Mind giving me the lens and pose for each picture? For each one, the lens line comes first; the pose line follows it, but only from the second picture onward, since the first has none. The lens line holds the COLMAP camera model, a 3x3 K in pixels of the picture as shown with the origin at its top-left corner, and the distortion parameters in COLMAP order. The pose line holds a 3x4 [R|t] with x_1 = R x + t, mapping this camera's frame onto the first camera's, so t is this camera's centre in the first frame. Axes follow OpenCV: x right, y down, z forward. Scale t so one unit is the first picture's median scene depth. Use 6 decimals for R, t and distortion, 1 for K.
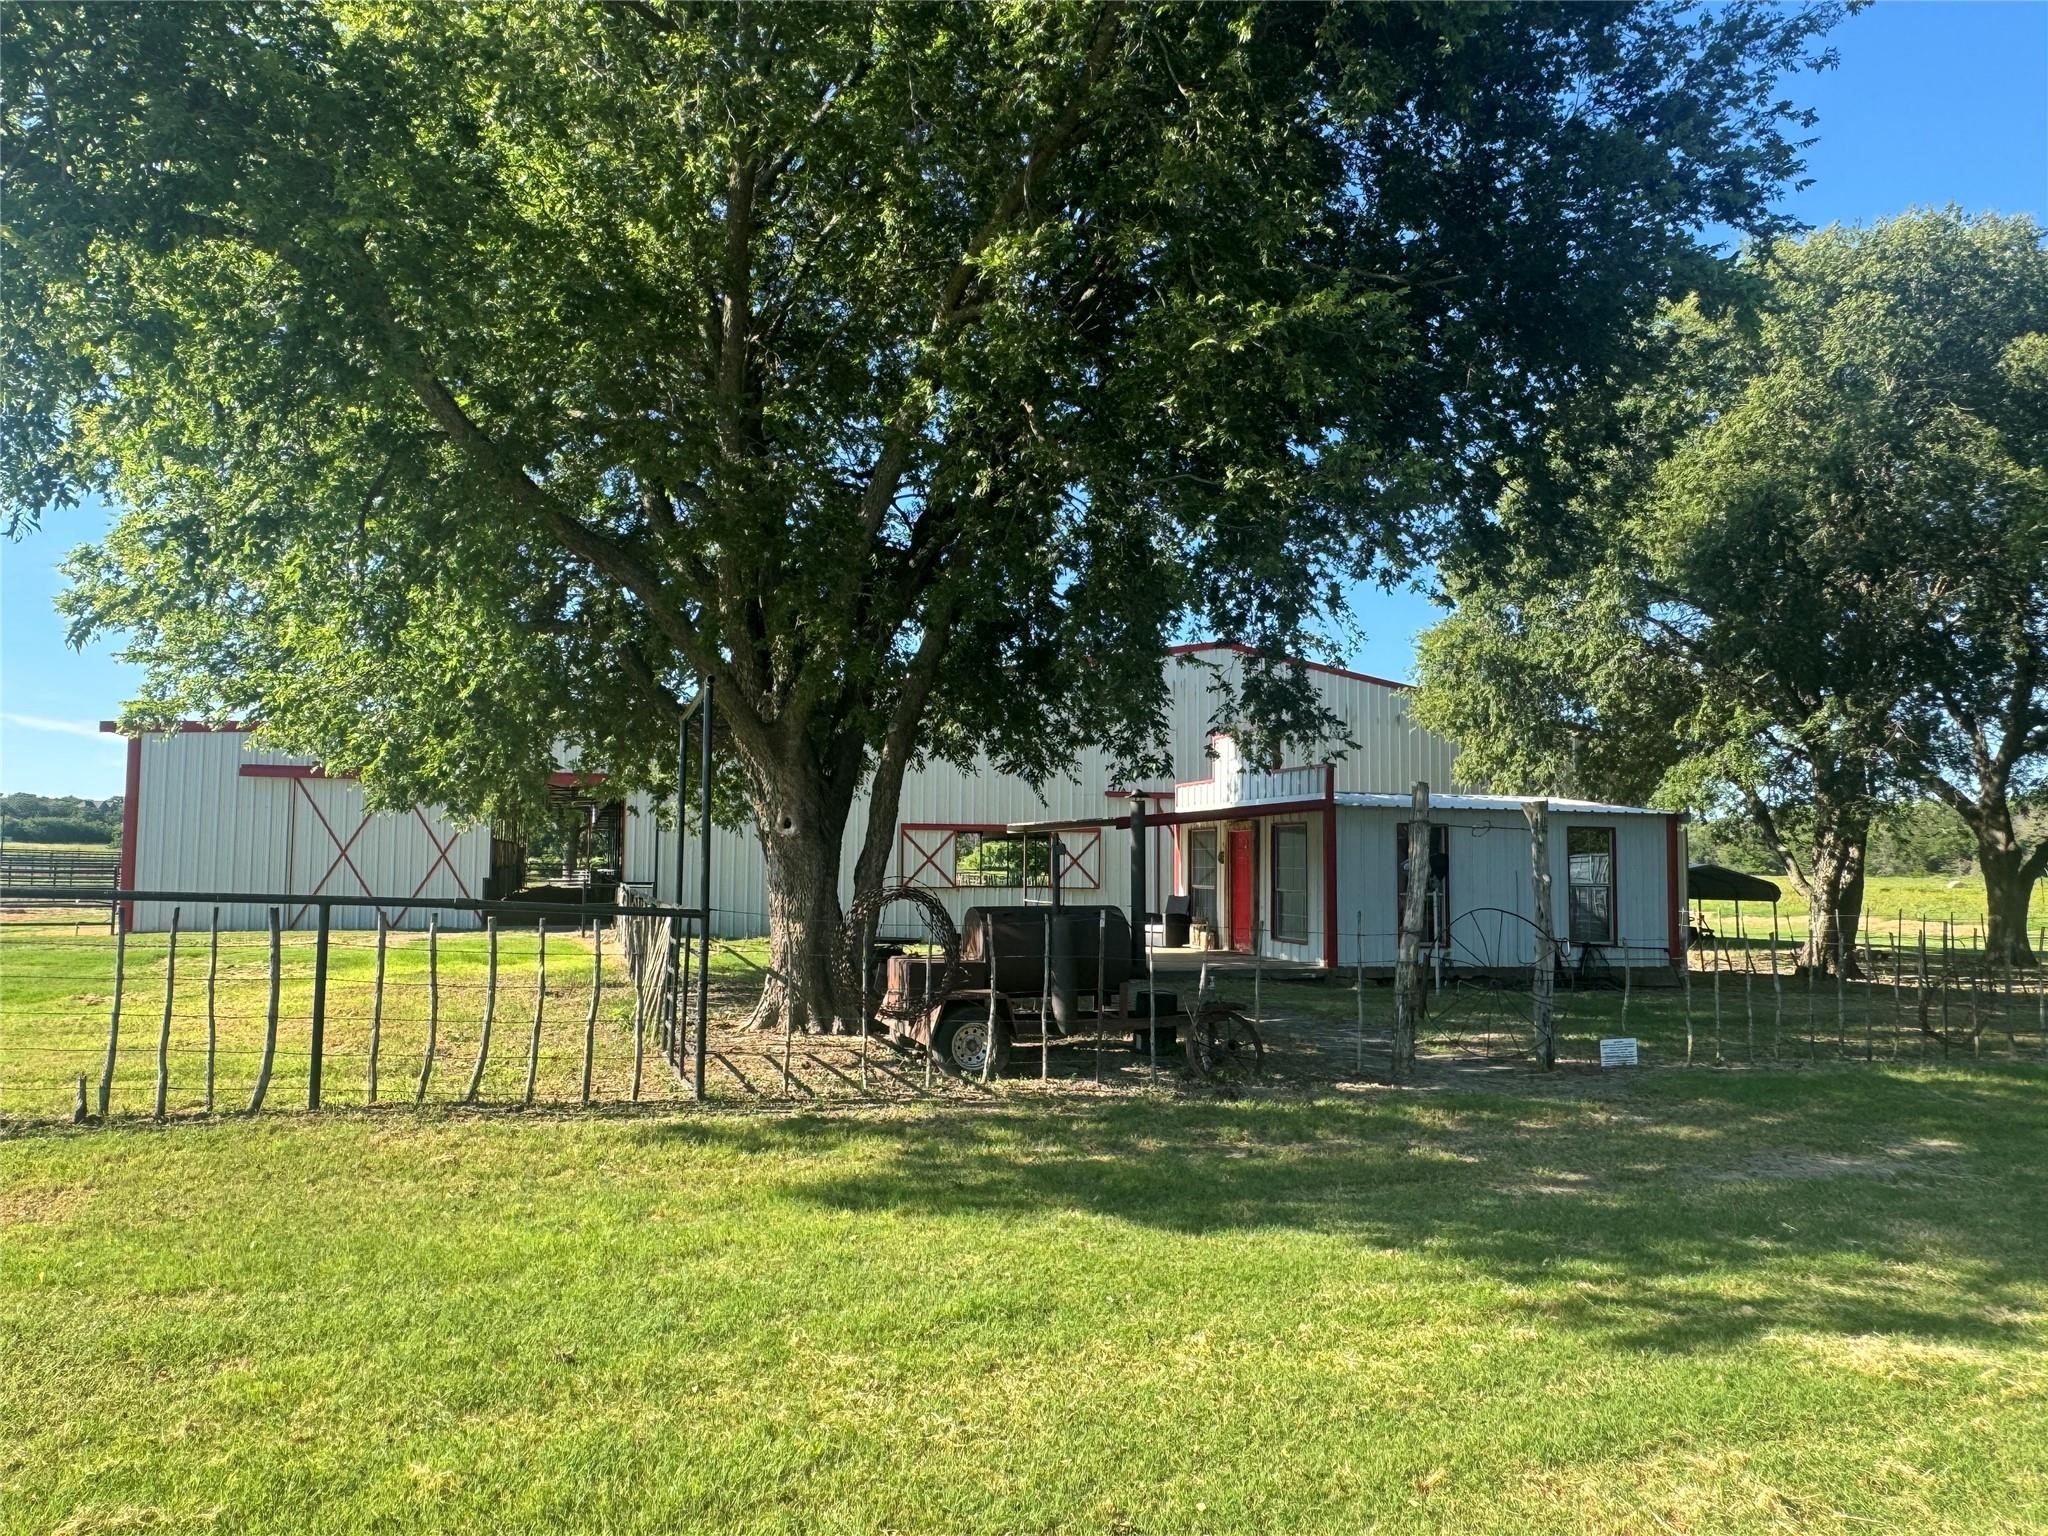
lens RADIAL K [[1372.7, 0, 1020.5], [0, 1372.7, 771.2], [0, 0, 1]] dist [0.008206, 0.000409]
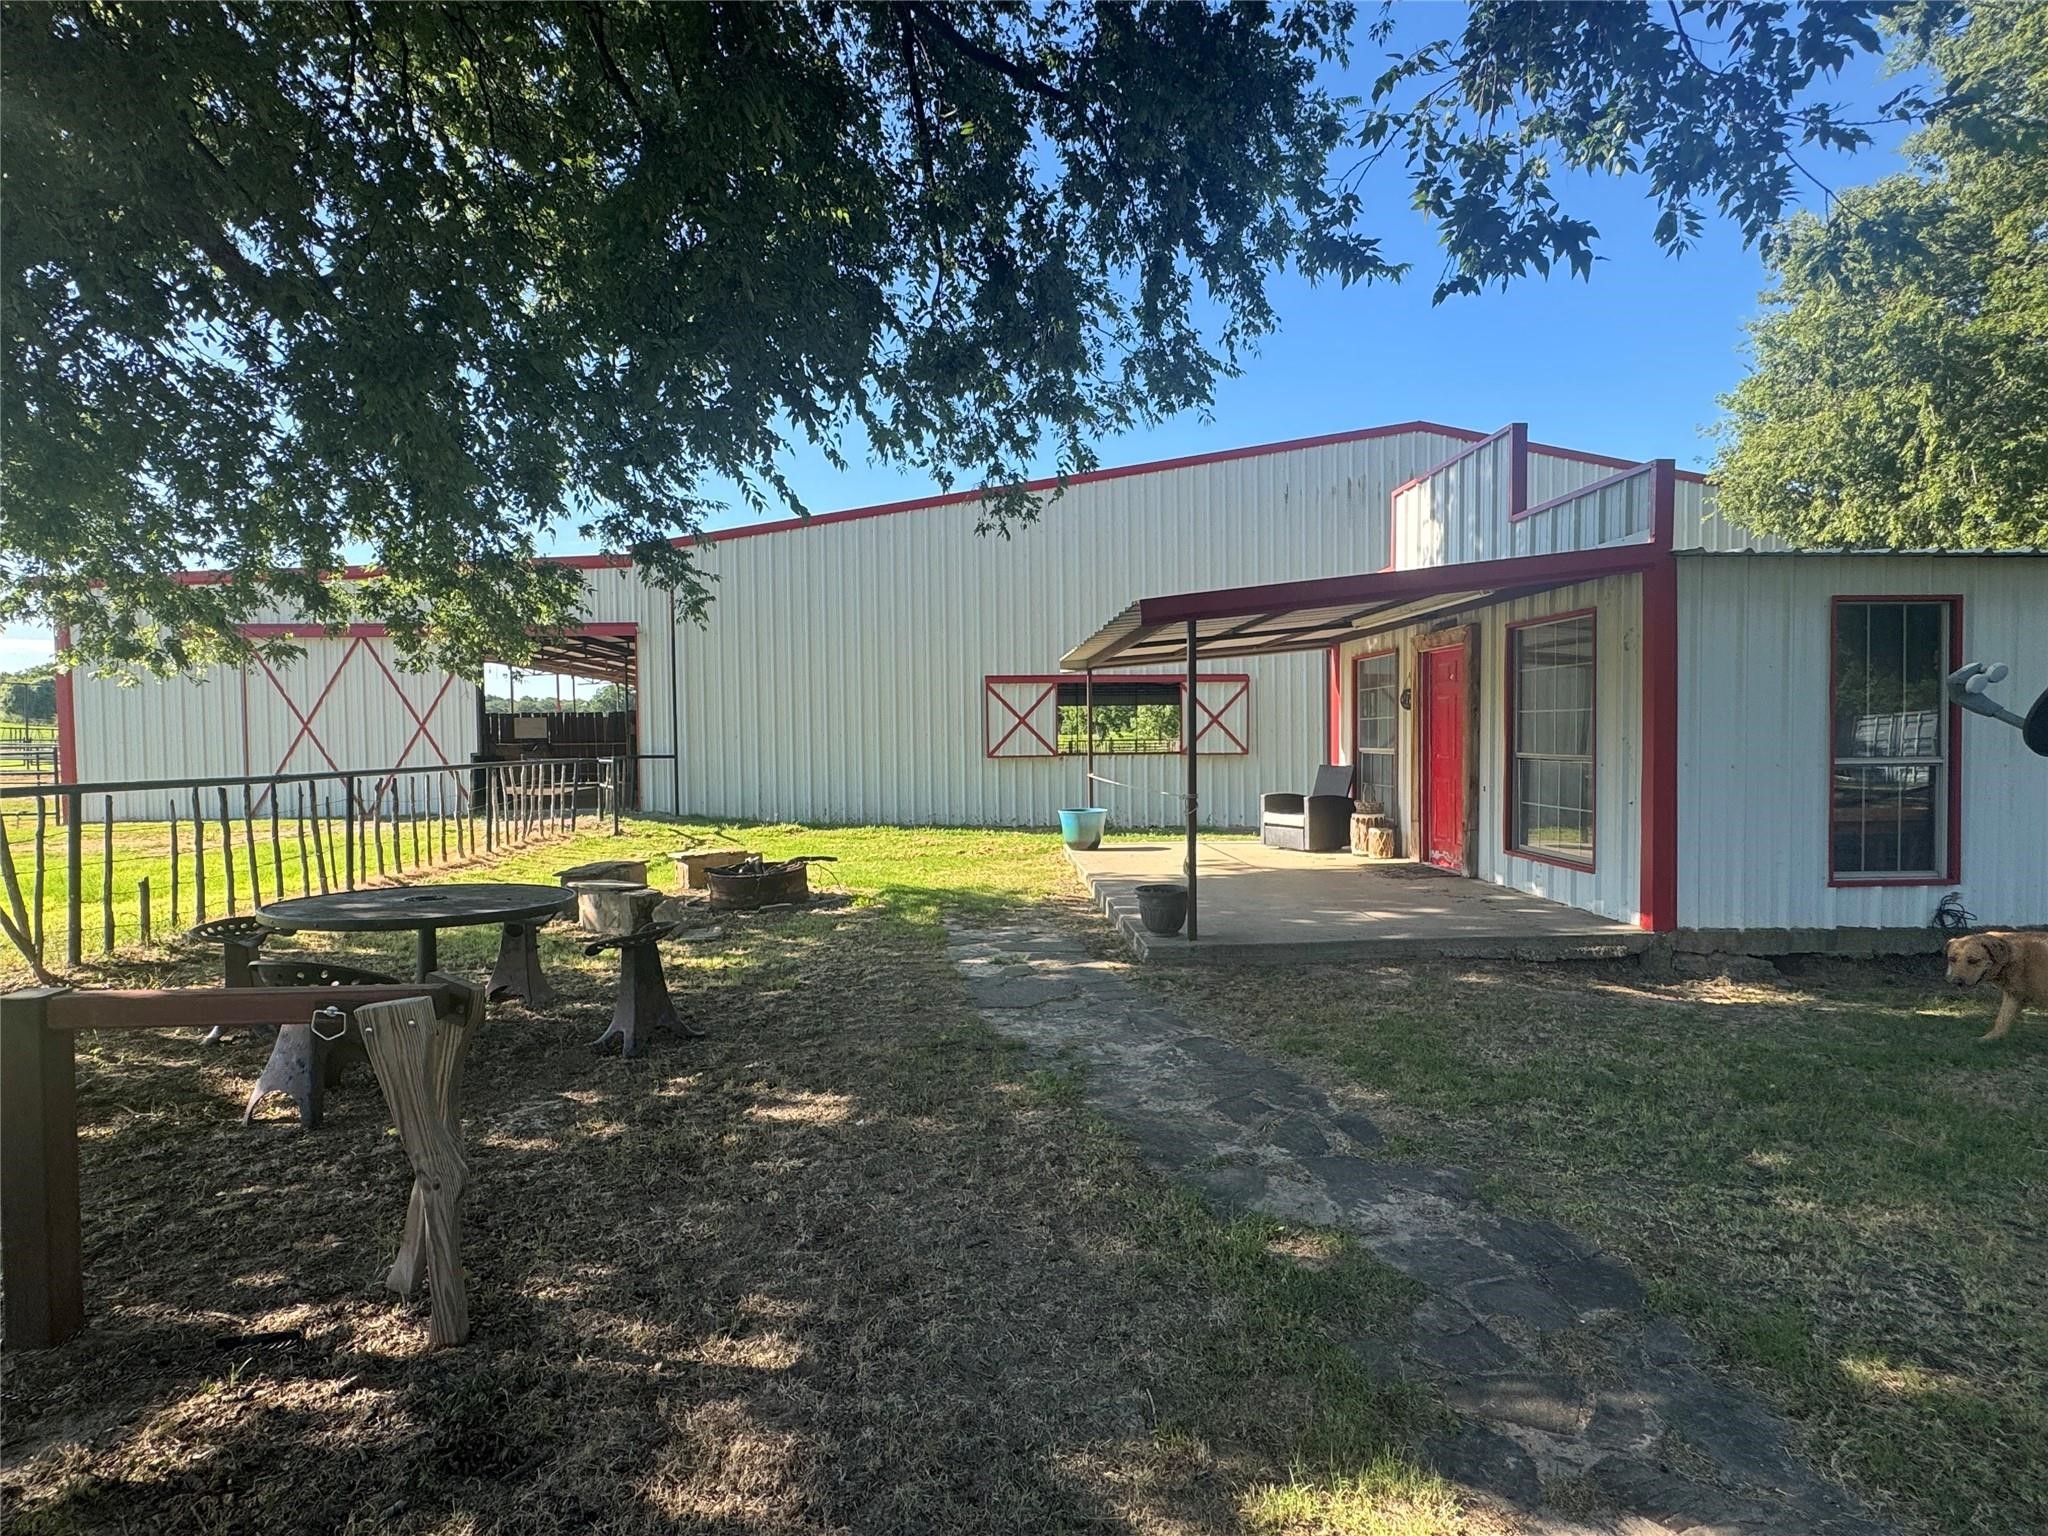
lens RADIAL K [[1058.0, 0, 1034.8], [0, 1058.0, 764.4], [0, 0, 1]] dist [0.003529, 0.000440]
pose [[0.977716, -0.011864, -0.209597, 0.086471], [0.031810, 0.995246, 0.092051, 0.044013], [0.207509, -0.096667, 0.973445, 0.533184]]
